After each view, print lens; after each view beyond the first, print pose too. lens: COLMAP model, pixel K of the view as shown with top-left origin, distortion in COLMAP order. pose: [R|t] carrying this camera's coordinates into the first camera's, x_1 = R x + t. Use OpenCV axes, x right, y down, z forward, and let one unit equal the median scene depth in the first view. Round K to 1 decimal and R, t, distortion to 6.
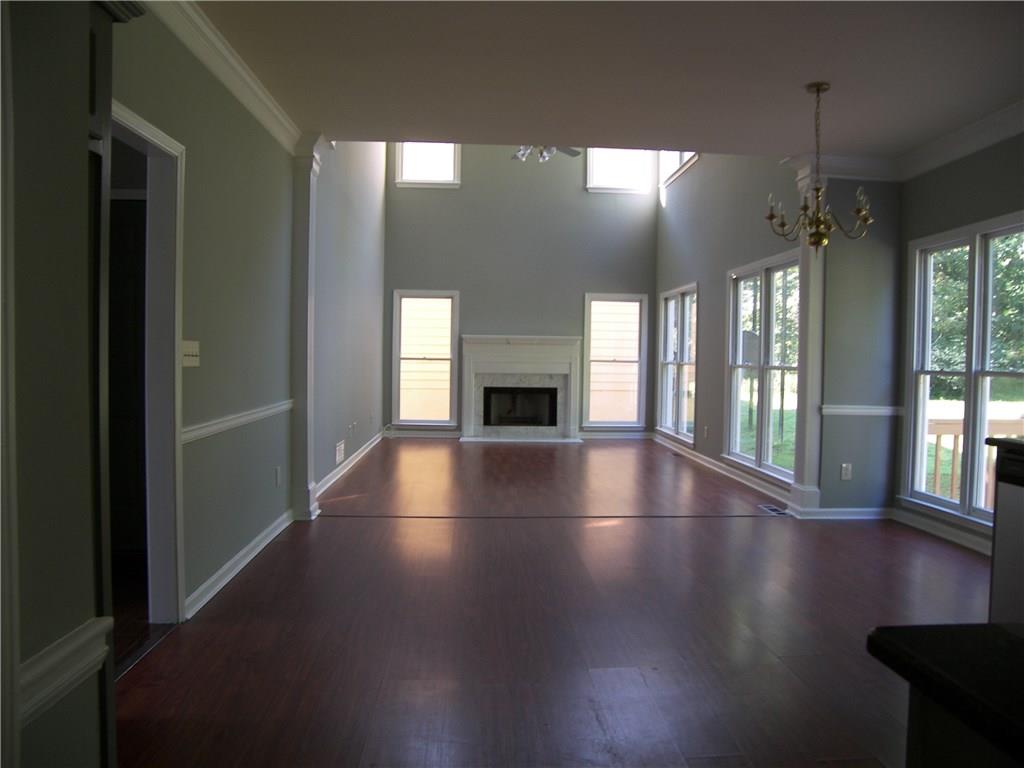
lens RADIAL K [[724.7, 0, 515.9], [0, 724.7, 386.7], [0, 0, 1]] dist [-0.161967, 0.122908]
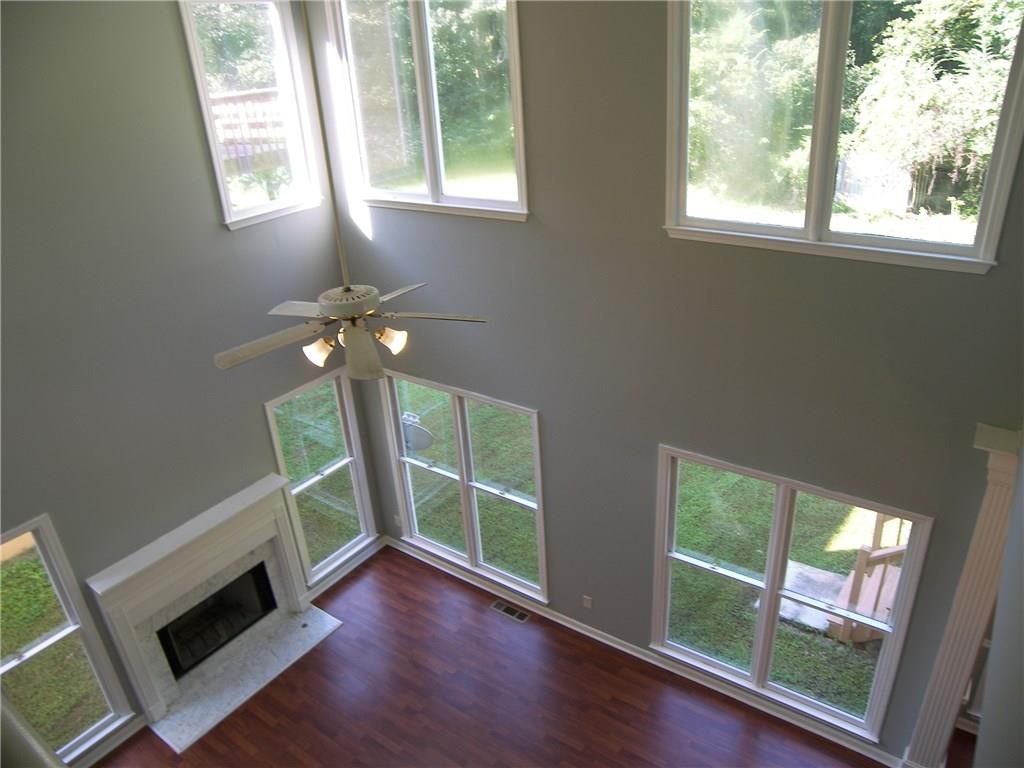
lens RADIAL K [[724.7, 0, 515.9], [0, 724.7, 386.7], [0, 0, 1]] dist [-0.161967, 0.122908]
pose [[0.623908, -0.383995, 0.680652, -0.160560], [0.104733, 0.904185, 0.414101, -0.357923], [-0.774448, -0.187074, 0.604345, 0.504695]]
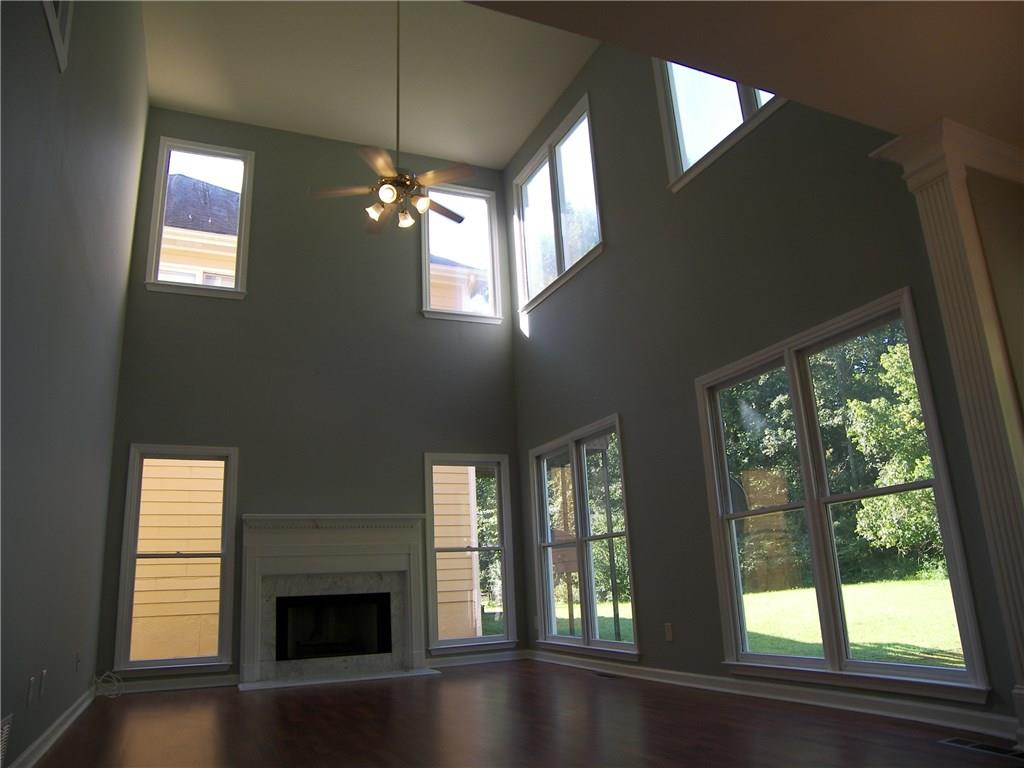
lens RADIAL K [[724.7, 0, 515.9], [0, 724.7, 386.7], [0, 0, 1]] dist [-0.161967, 0.122908]
pose [[0.931562, 0.032194, 0.362154, -0.078143], [0.081289, 0.952415, -0.293764, 0.022927], [-0.354379, 0.303098, 0.884617, 0.327486]]
